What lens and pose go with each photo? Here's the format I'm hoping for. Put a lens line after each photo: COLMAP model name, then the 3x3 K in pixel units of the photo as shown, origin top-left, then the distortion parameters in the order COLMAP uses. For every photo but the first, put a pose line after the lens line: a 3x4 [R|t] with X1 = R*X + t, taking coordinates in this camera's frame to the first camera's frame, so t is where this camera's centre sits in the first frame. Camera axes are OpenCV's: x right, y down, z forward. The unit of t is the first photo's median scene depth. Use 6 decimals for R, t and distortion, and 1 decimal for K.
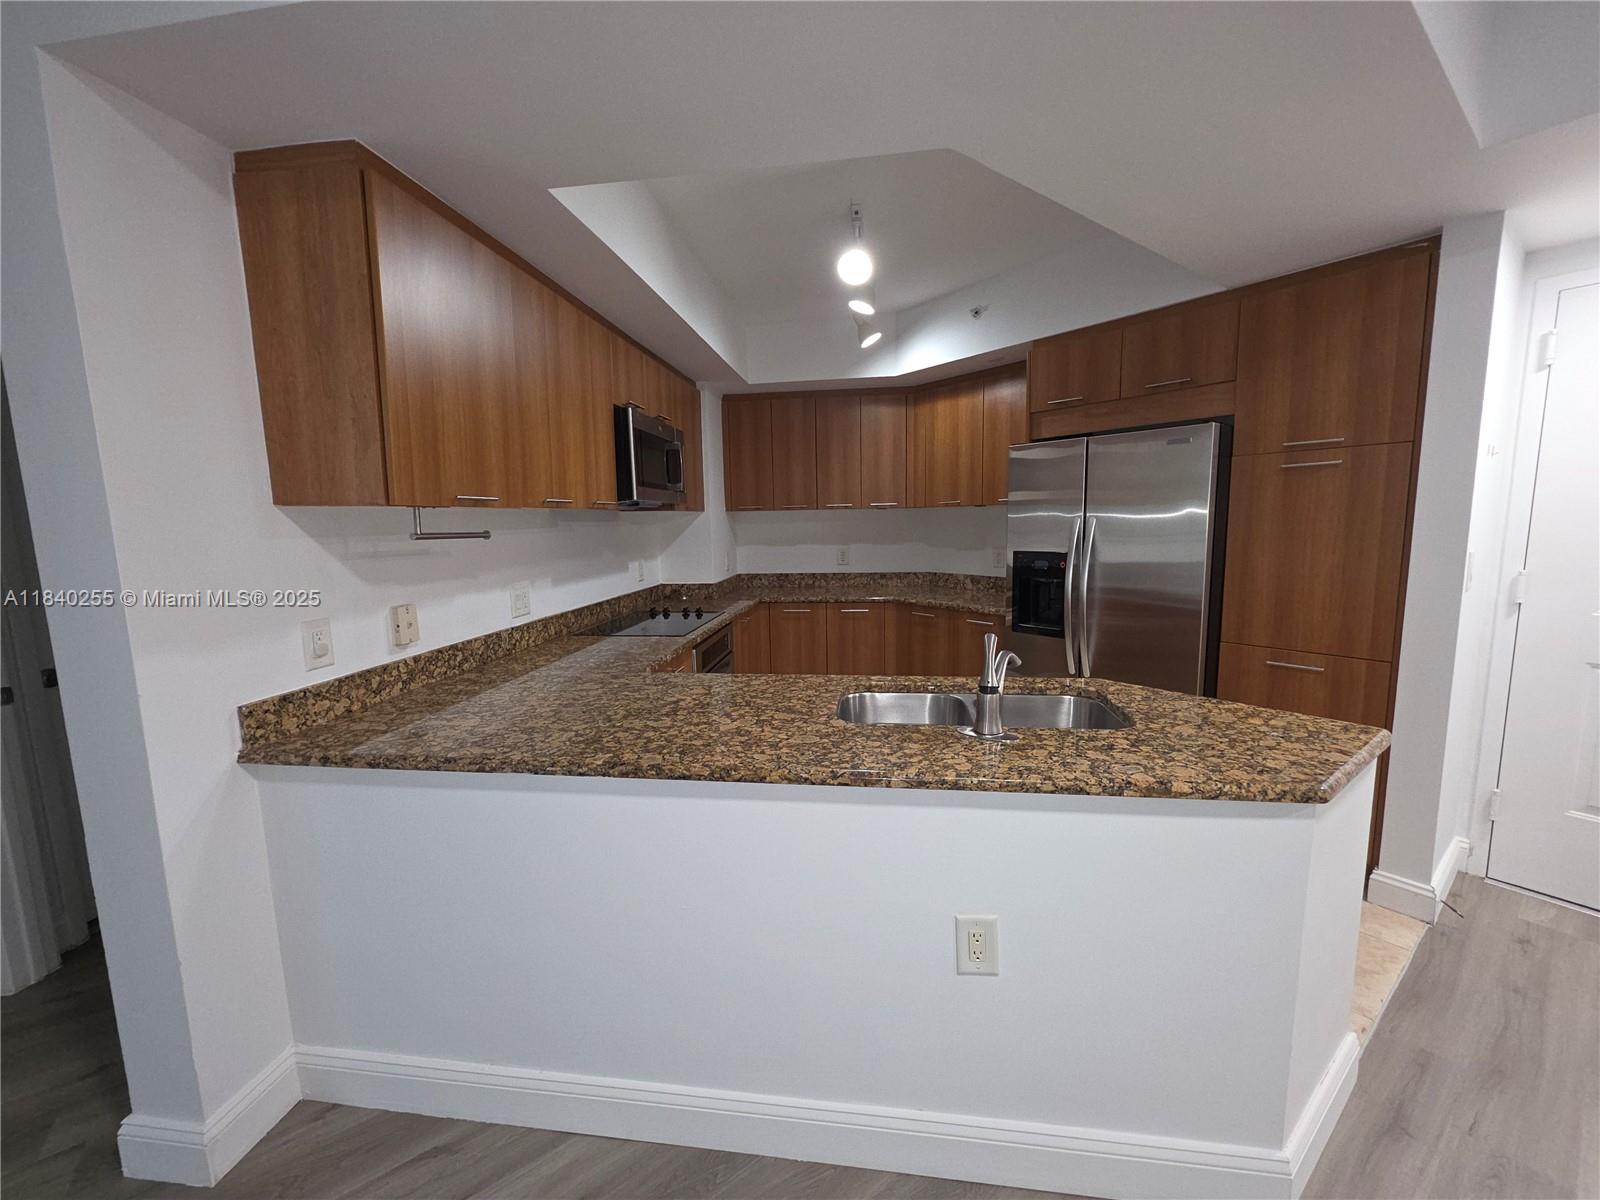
lens RADIAL K [[637.3, 0, 800.0], [0, 637.3, 600.0], [0, 0, 1]] dist [0.002399, 0.000208]
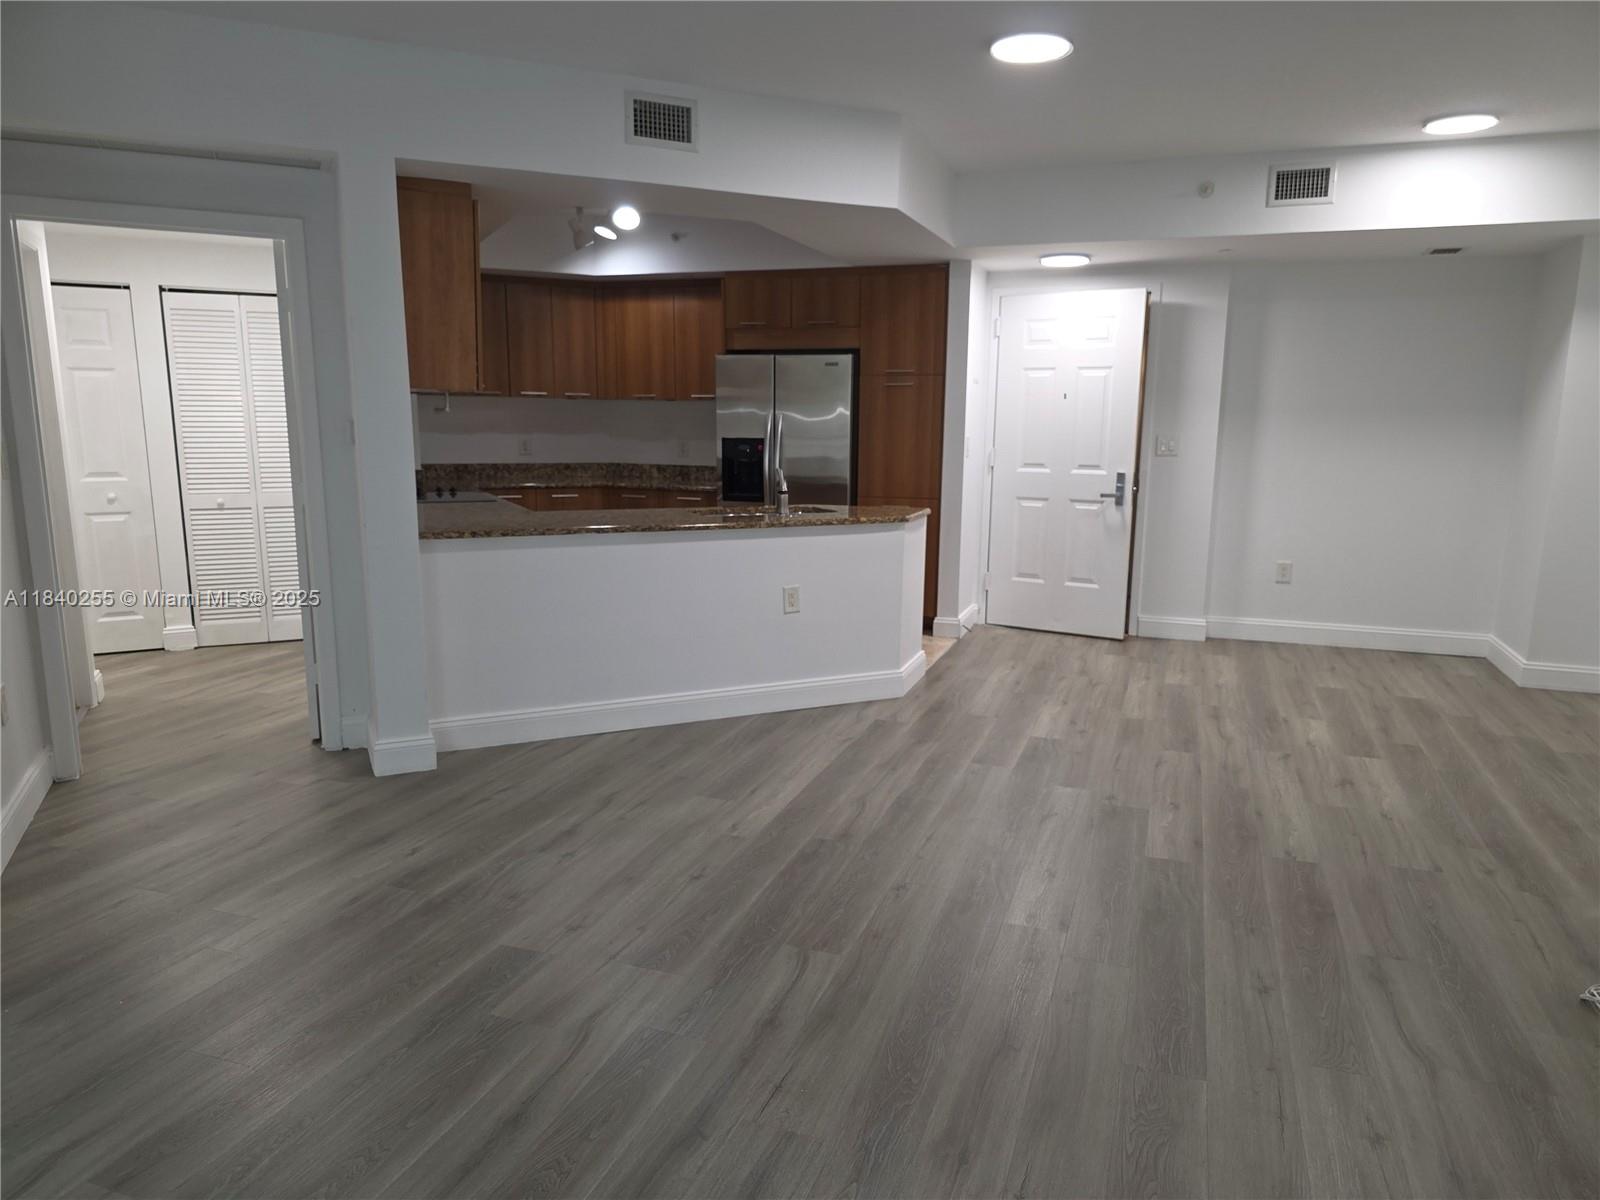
lens RADIAL K [[1070.9, 0, 795.8], [0, 1070.9, 611.7], [0, 0, 1]] dist [0.077700, -0.095739]
pose [[0.839779, -0.070983, 0.538268, -1.073801], [0.042039, 0.996941, 0.065882, 0.201943], [-0.541298, -0.032698, 0.840195, -1.349071]]
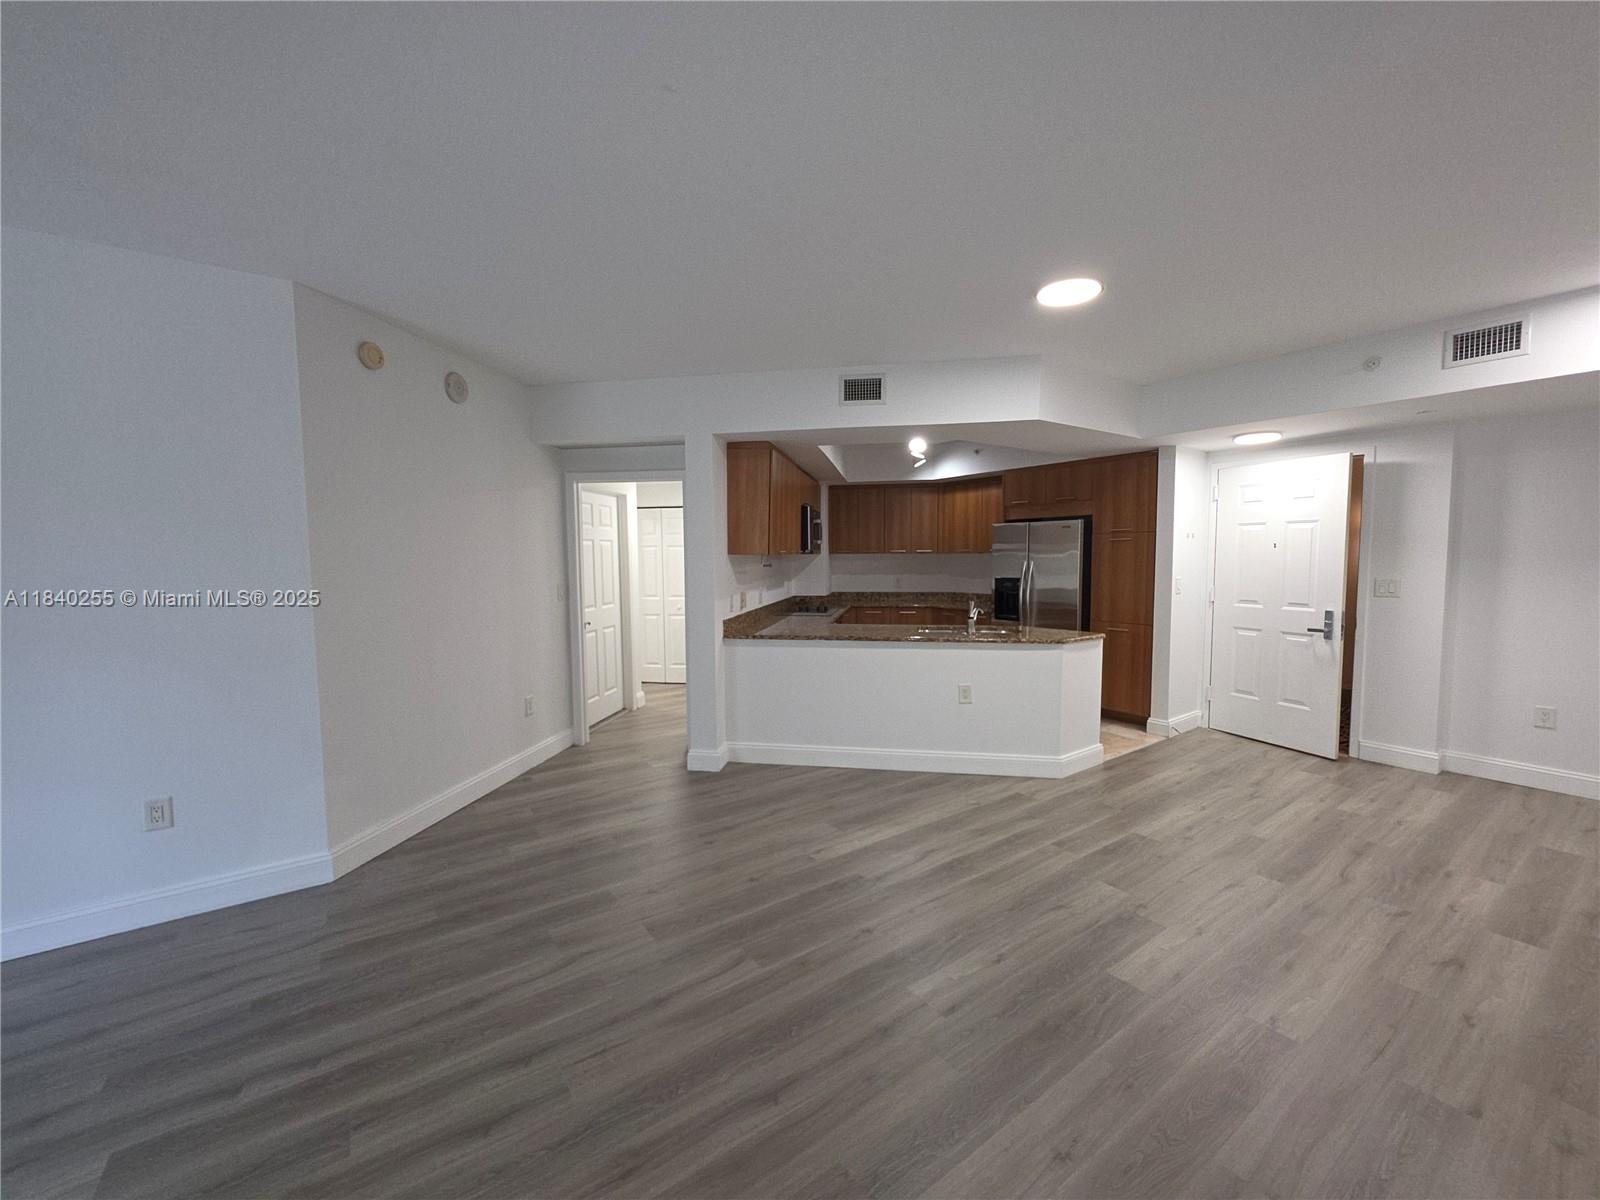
lens RADIAL K [[634.4, 0, 800.0], [0, 634.4, 600.0], [0, 0, 1]] dist [-0.000655, 0.000073]
pose [[0.999257, 0.014988, -0.035518, -0.272781], [-0.016952, 0.998307, -0.055644, 0.157910], [0.034624, 0.056205, 0.997819, -1.365466]]
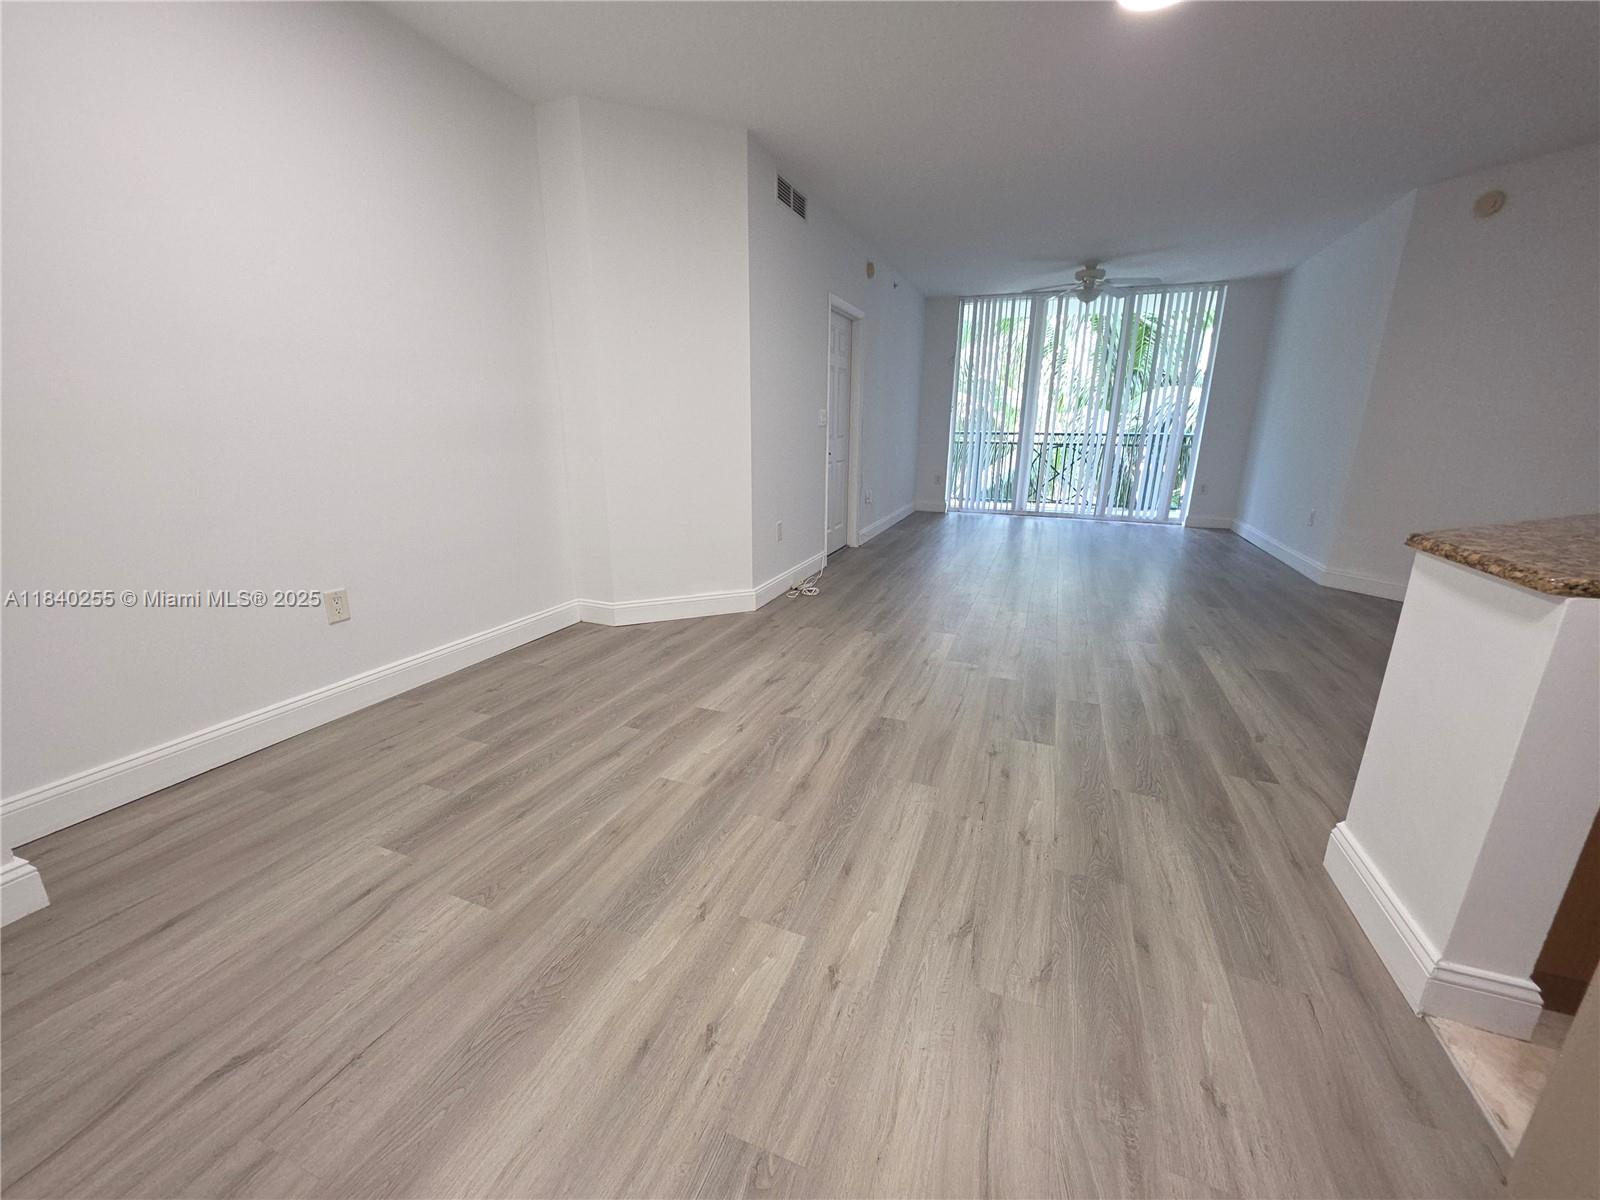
lens RADIAL K [[637.3, 0, 800.0], [0, 637.3, 600.0], [0, 0, 1]] dist [0.002399, 0.000208]
pose [[-0.852652, 0.152586, -0.499702, 1.356350], [-0.056409, 0.923931, 0.378378, 0.000343], [0.519425, 0.350812, -0.779185, 0.750780]]
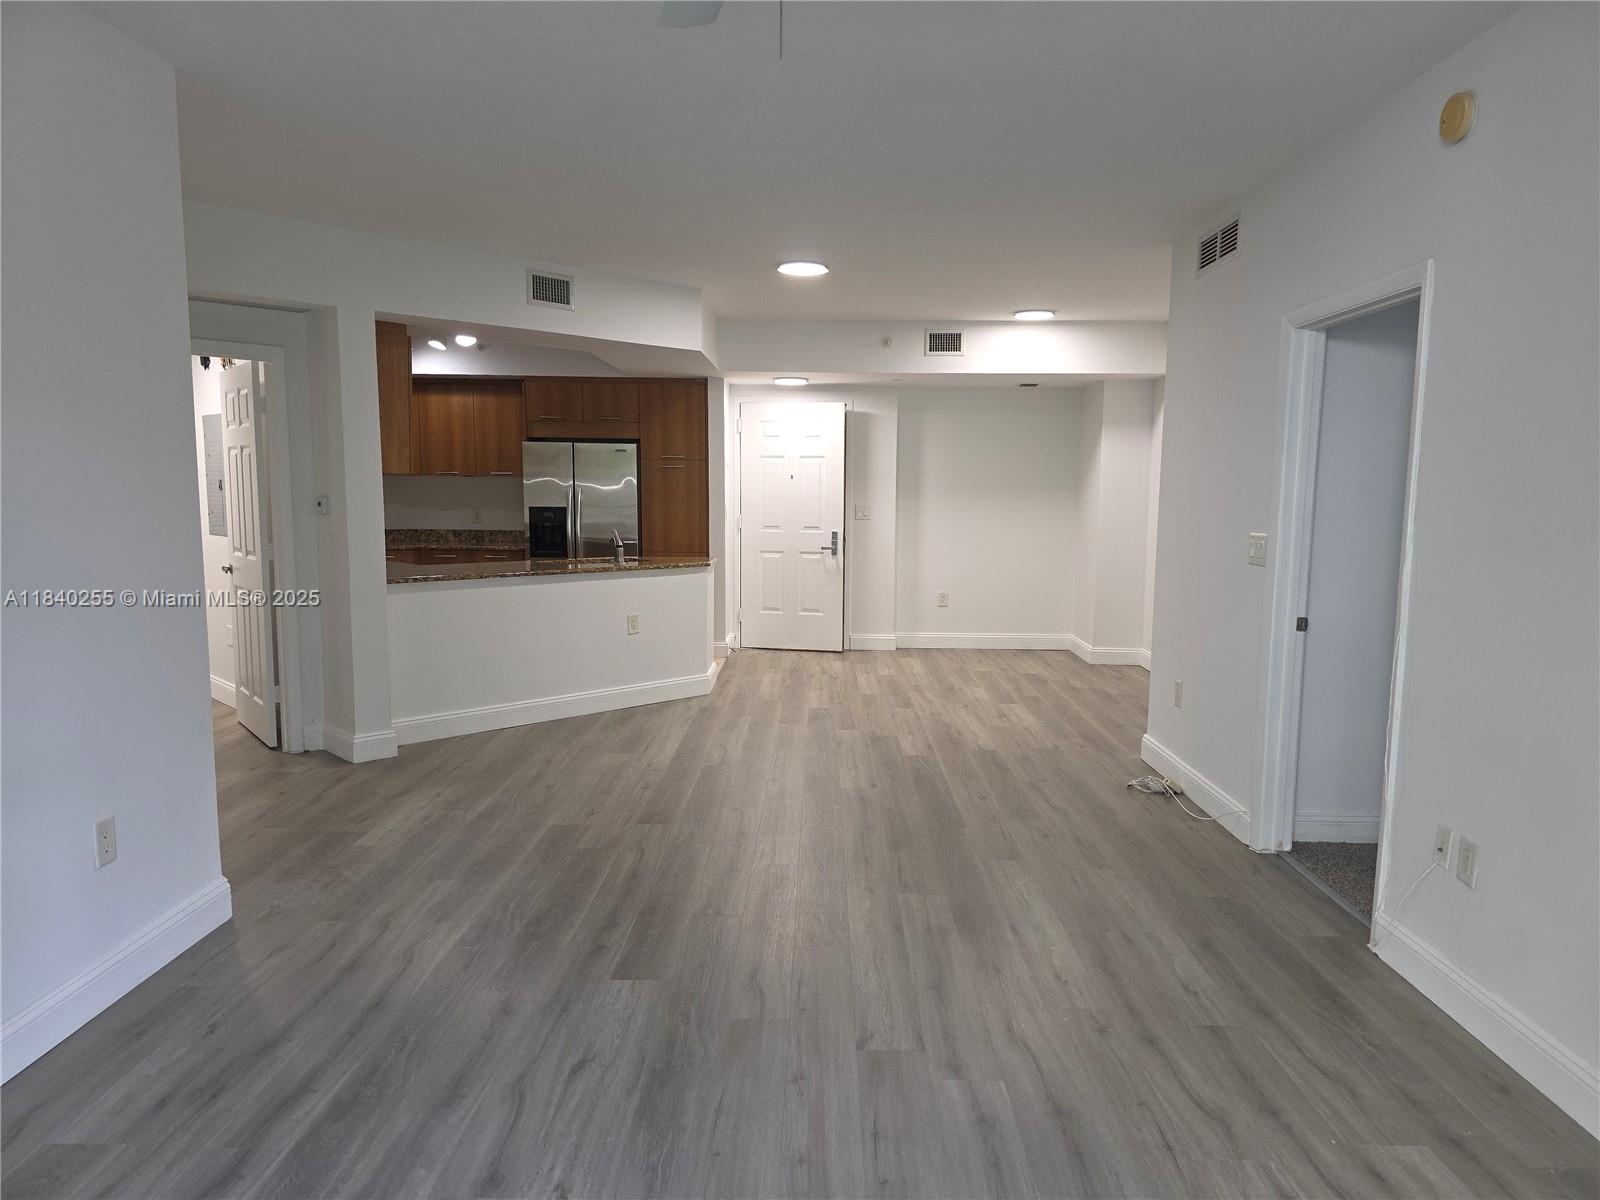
lens RADIAL K [[1070.9, 0, 795.8], [0, 1070.9, 611.7], [0, 0, 1]] dist [0.077700, -0.095739]
pose [[0.620595, -0.065584, 0.781384, -2.016770], [0.076621, 0.996799, 0.022809, 0.256276], [-0.780379, 0.045715, 0.623633, -1.754625]]
